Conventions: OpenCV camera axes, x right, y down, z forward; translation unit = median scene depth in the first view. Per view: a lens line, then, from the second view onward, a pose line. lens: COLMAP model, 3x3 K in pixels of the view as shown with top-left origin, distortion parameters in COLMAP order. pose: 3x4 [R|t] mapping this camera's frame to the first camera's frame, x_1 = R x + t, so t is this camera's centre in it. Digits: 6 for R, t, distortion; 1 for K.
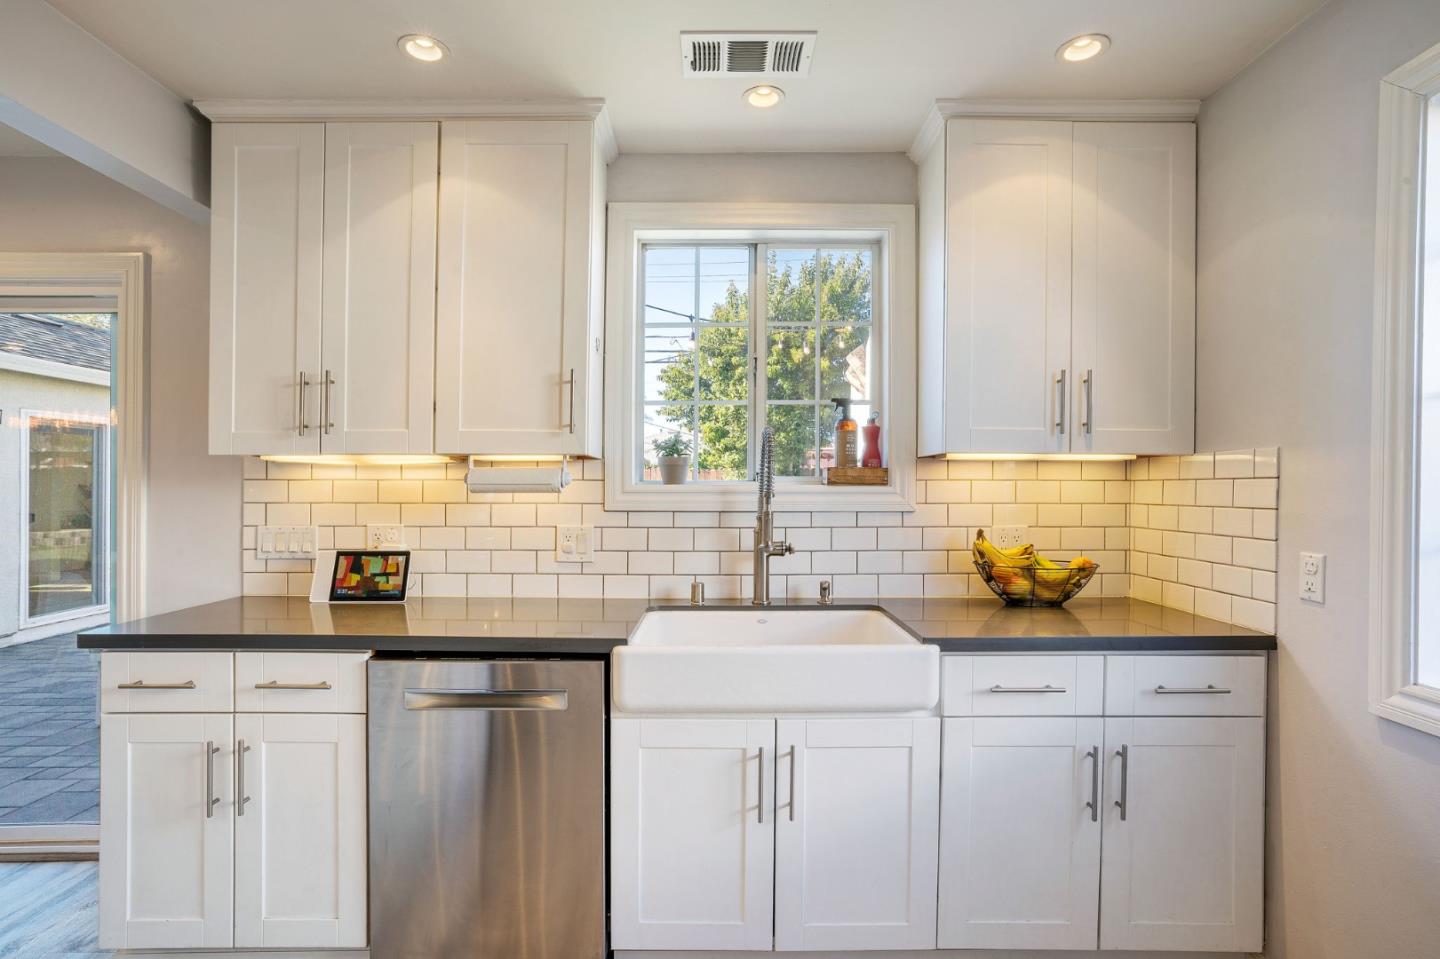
lens RADIAL K [[721.9, 0, 734.9], [0, 721.9, 480.3], [0, 0, 1]] dist [-0.057853, 0.032619]
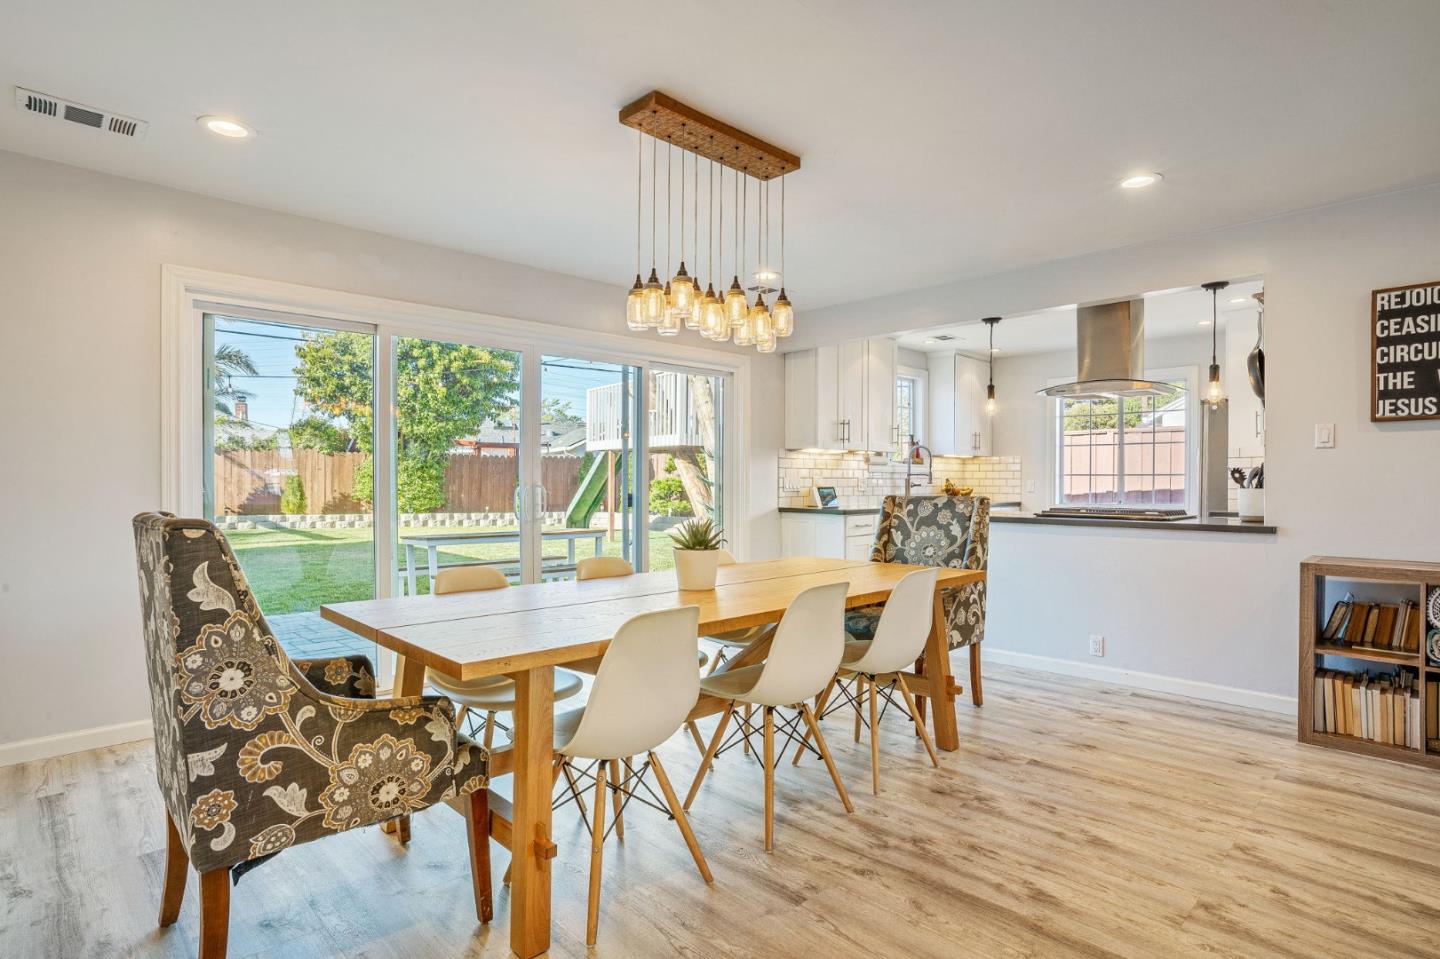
lens RADIAL K [[721.9, 0, 714.4], [0, 721.9, 479.3], [0, 0, 1]] dist [-0.057853, 0.032619]
pose [[0.721094, 0.000684, 0.692837, -2.689516], [-0.010444, 0.999897, 0.009883, 0.051656], [-0.692759, -0.014362, 0.721026, -0.623771]]
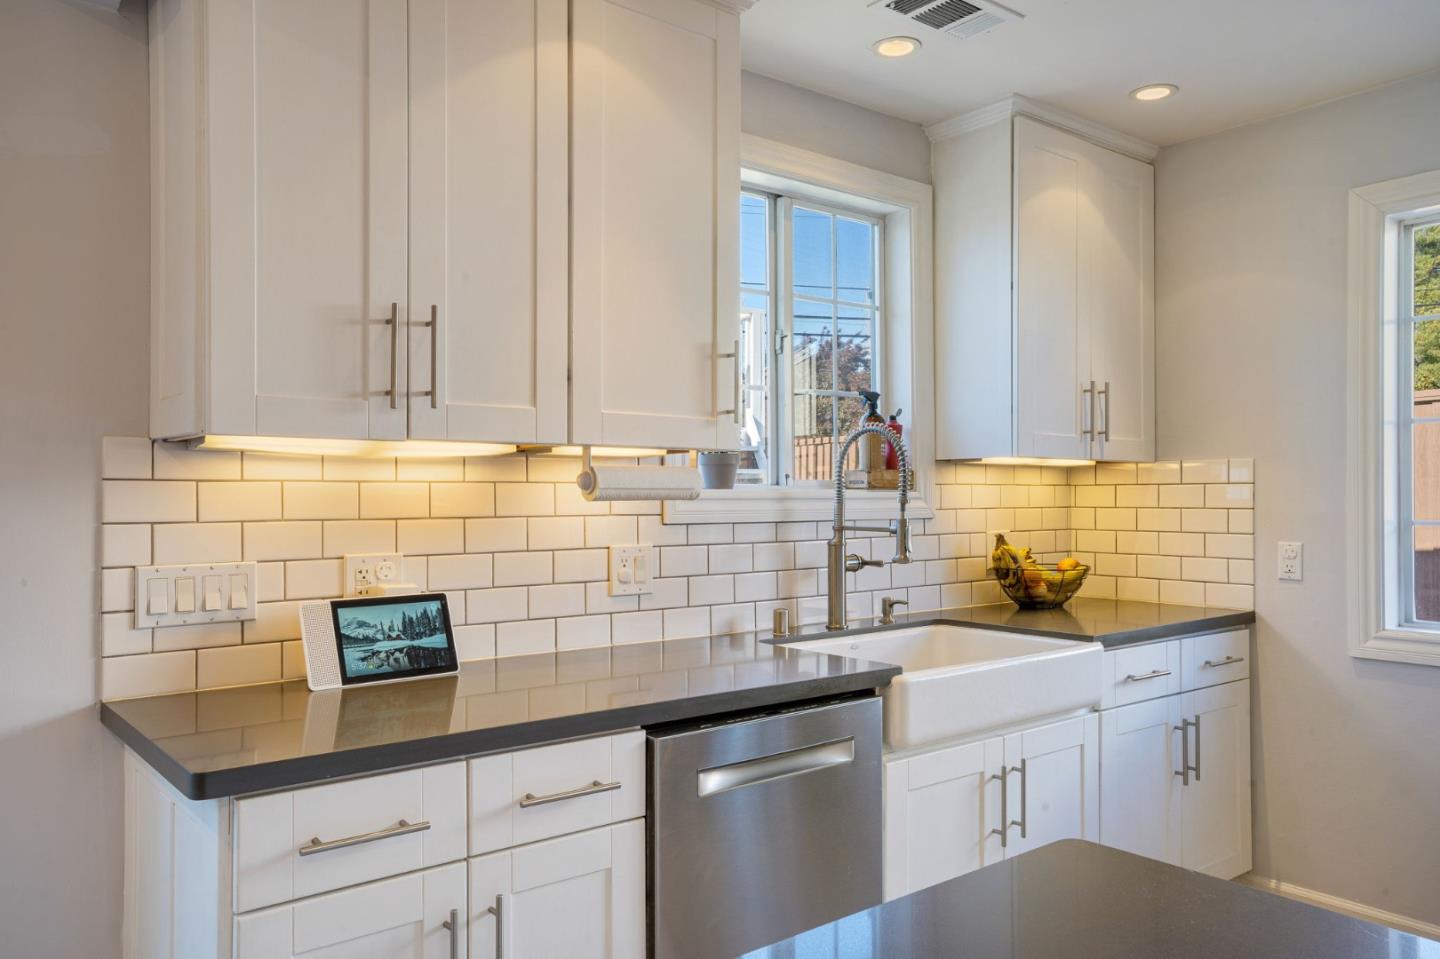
lens RADIAL K [[1046.2, 0, 707.8], [0, 1046.2, 487.5], [0, 0, 1]] dist [-0.030726, 0.028262]
pose [[0.789710, 0.000619, 0.613480, -0.870051], [-0.002290, 0.999995, 0.001939, 0.002138], [-0.613476, -0.002936, 0.789708, 0.120279]]
